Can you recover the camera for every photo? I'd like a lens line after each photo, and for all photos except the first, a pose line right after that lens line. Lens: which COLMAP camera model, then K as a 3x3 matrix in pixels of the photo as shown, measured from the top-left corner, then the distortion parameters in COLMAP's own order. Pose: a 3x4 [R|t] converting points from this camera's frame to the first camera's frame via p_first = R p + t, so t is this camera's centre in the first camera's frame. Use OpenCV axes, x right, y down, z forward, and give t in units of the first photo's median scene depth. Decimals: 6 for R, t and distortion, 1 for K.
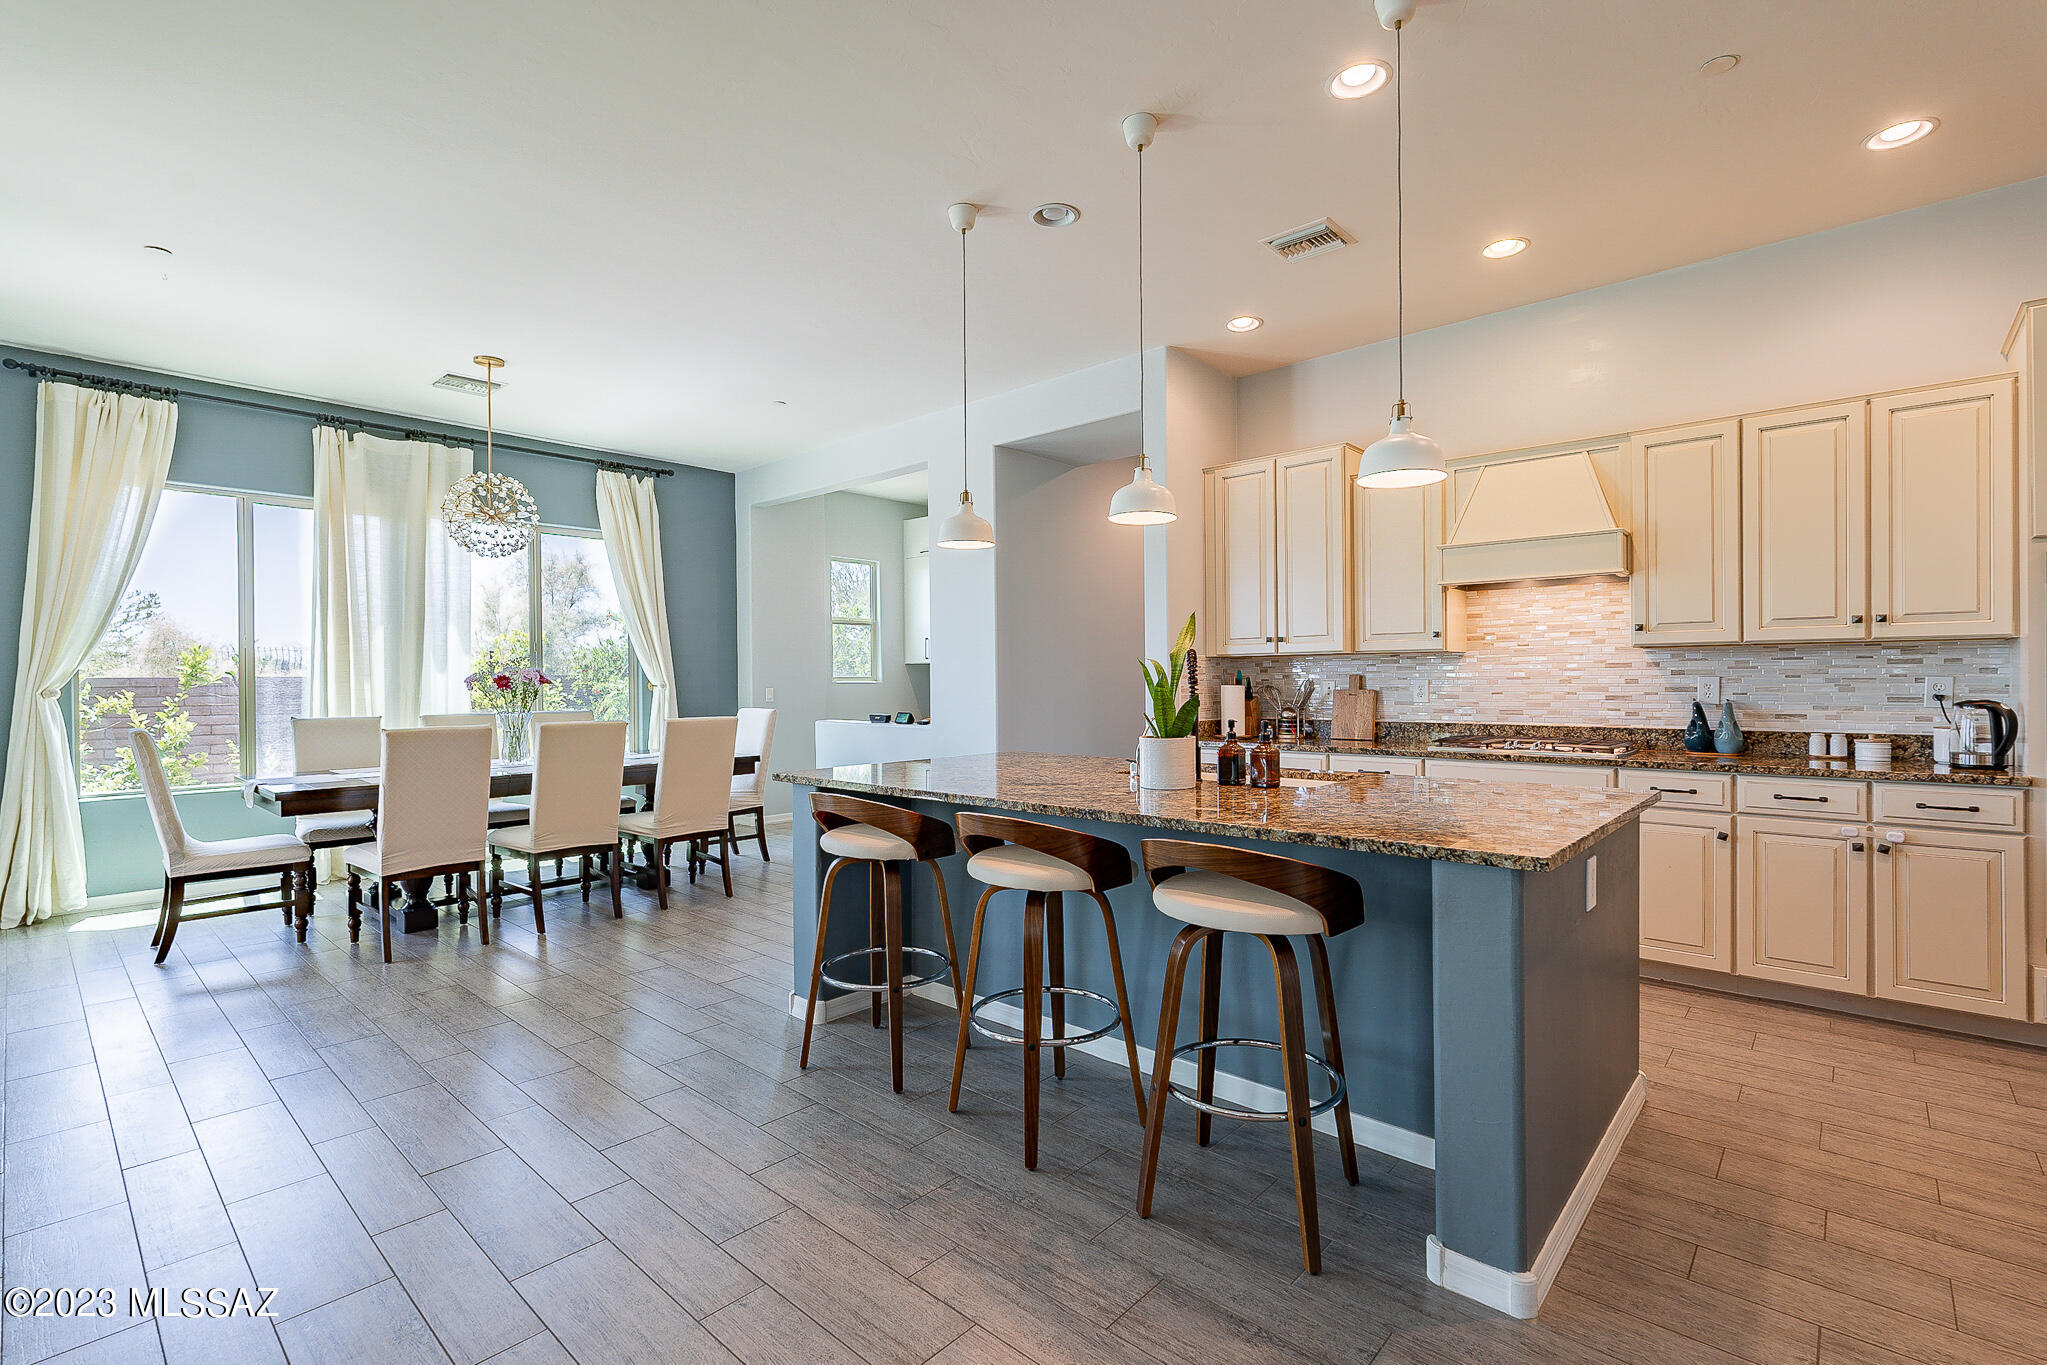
lens RADIAL K [[899.9, 0, 1023.5], [0, 899.9, 682.5], [0, 0, 1]] dist [-0.001619, -0.000769]
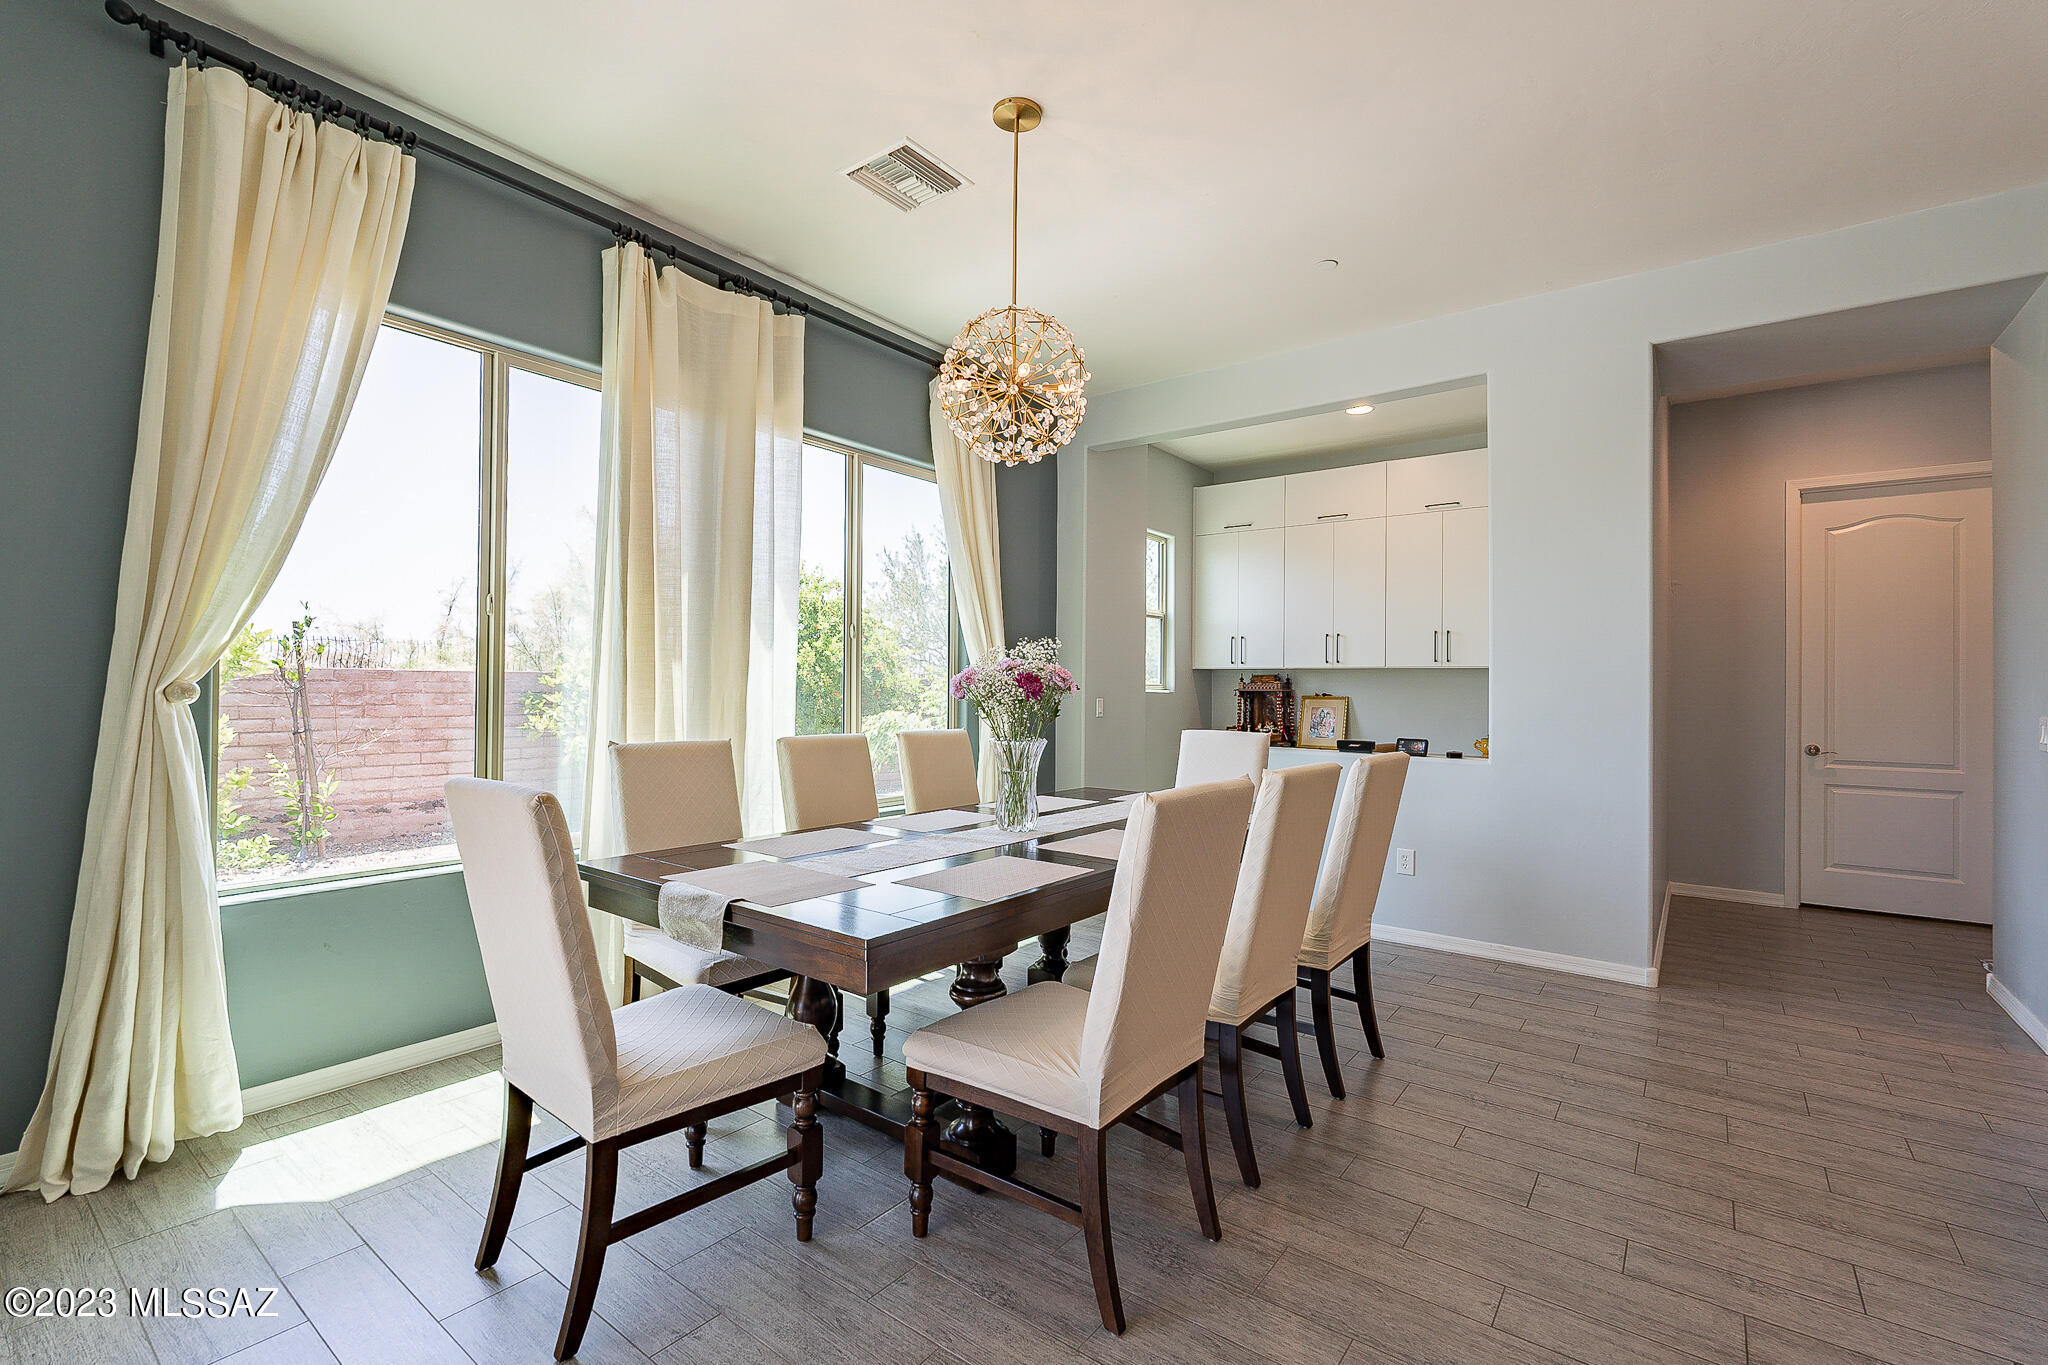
lens RADIAL K [[875.1, 0, 1024.0], [0, 875.1, 682.5], [0, 0, 1]] dist [-0.000750, 0.000459]
pose [[0.996857, 0.020420, 0.076545, -0.640397], [-0.019721, 0.999757, -0.009876, 0.002572], [-0.076728, 0.008336, 0.997017, 0.471517]]
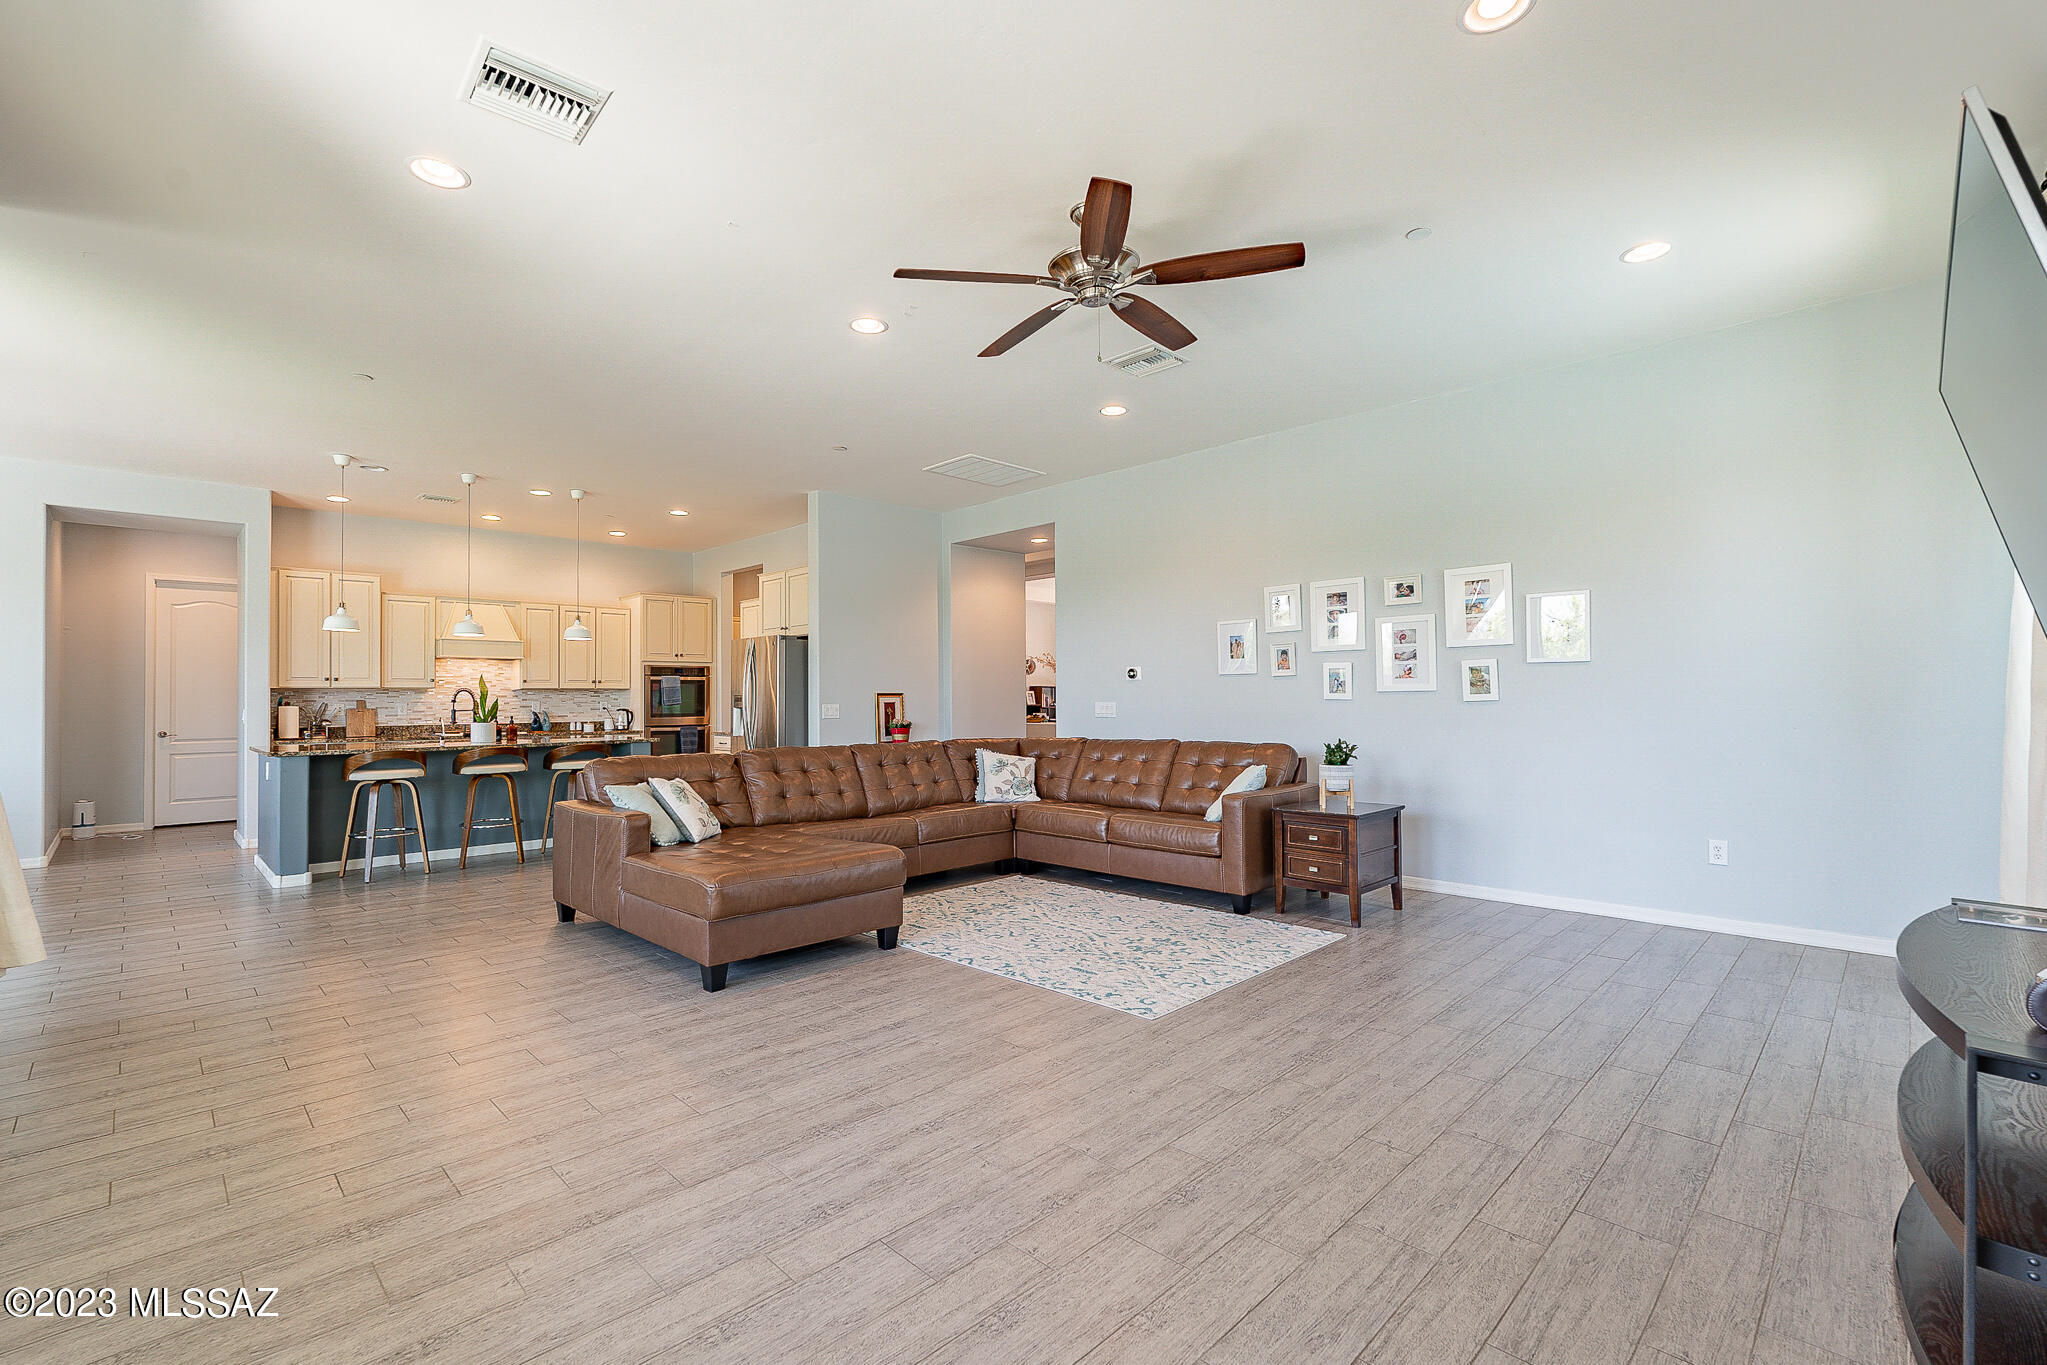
lens RADIAL K [[894.8, 0, 1023.5], [0, 894.8, 682.5], [0, 0, 1]] dist [-0.001725, -0.000982]
pose [[0.058013, 0.031087, 0.997832, -1.320552], [0.013728, 0.999396, -0.031933, 0.030961], [-0.998221, 0.015551, 0.057551, -0.396030]]
